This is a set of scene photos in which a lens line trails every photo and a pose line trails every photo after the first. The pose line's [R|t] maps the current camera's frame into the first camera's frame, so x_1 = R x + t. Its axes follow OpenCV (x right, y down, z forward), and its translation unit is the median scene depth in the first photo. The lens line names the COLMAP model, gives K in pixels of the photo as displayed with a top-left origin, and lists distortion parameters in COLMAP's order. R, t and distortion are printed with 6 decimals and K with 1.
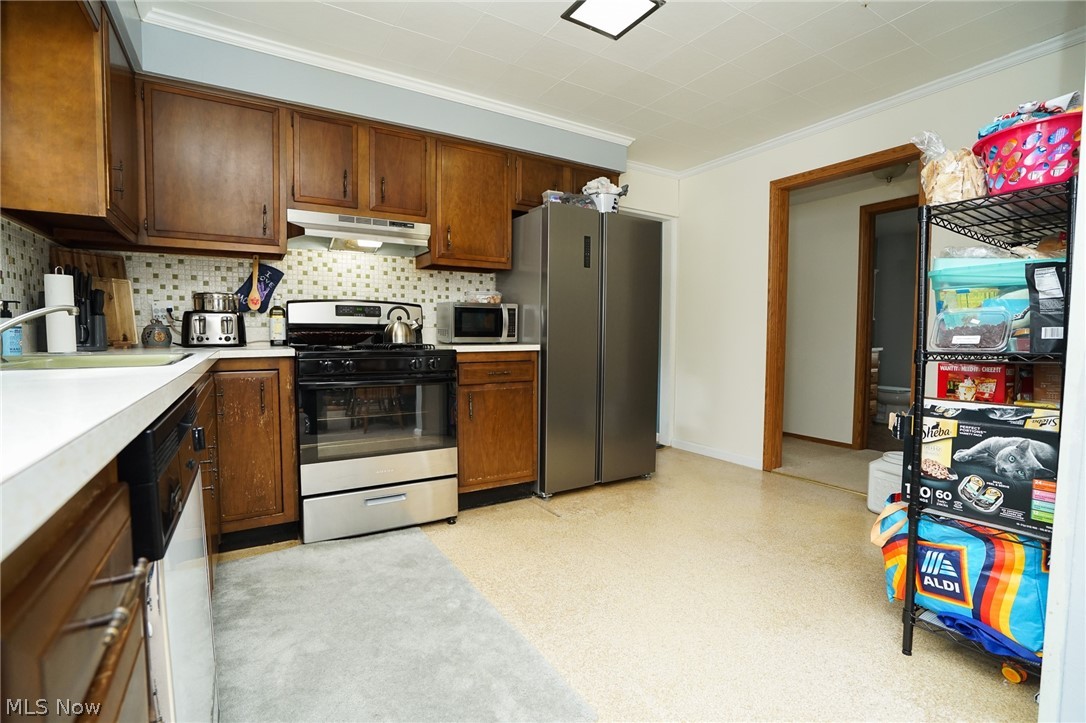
lens RADIAL K [[511.4, 0, 542.2], [0, 511.4, 358.0], [0, 0, 1]] dist [-0.057855, 0.024344]
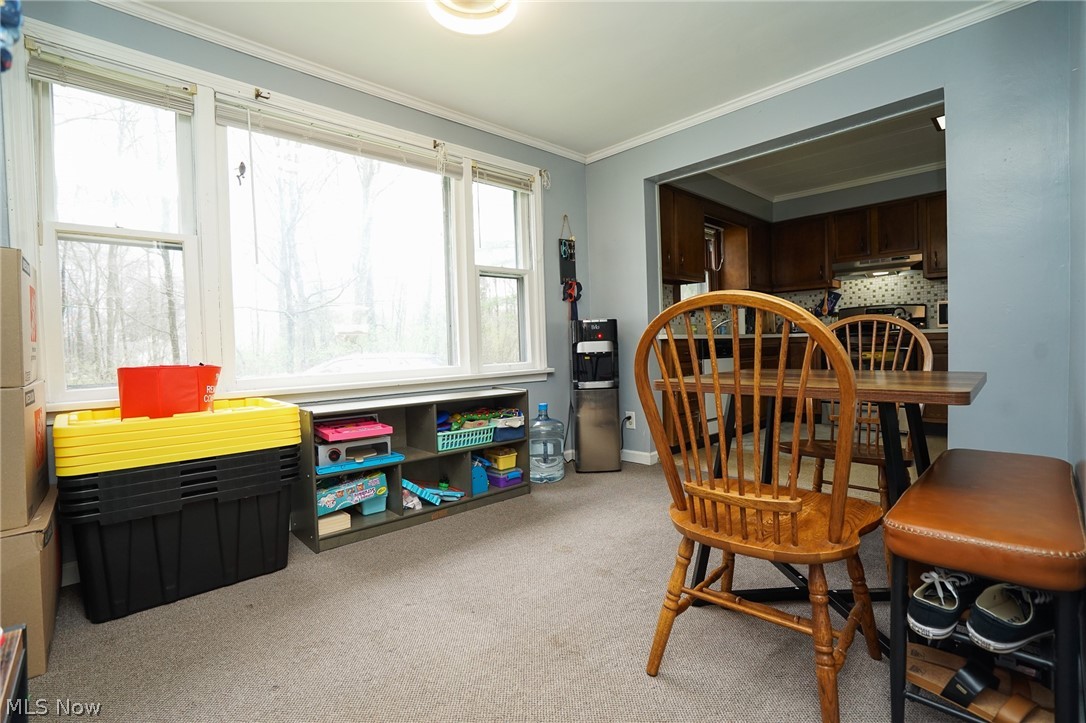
lens RADIAL K [[511.4, 0, 542.2], [0, 511.4, 358.0], [0, 0, 1]] dist [-0.057855, 0.024344]
pose [[0.222714, 0.018938, -0.974700, 1.047170], [-0.020861, 0.999675, 0.014657, 0.064547], [0.974661, 0.017069, 0.223036, -0.496632]]
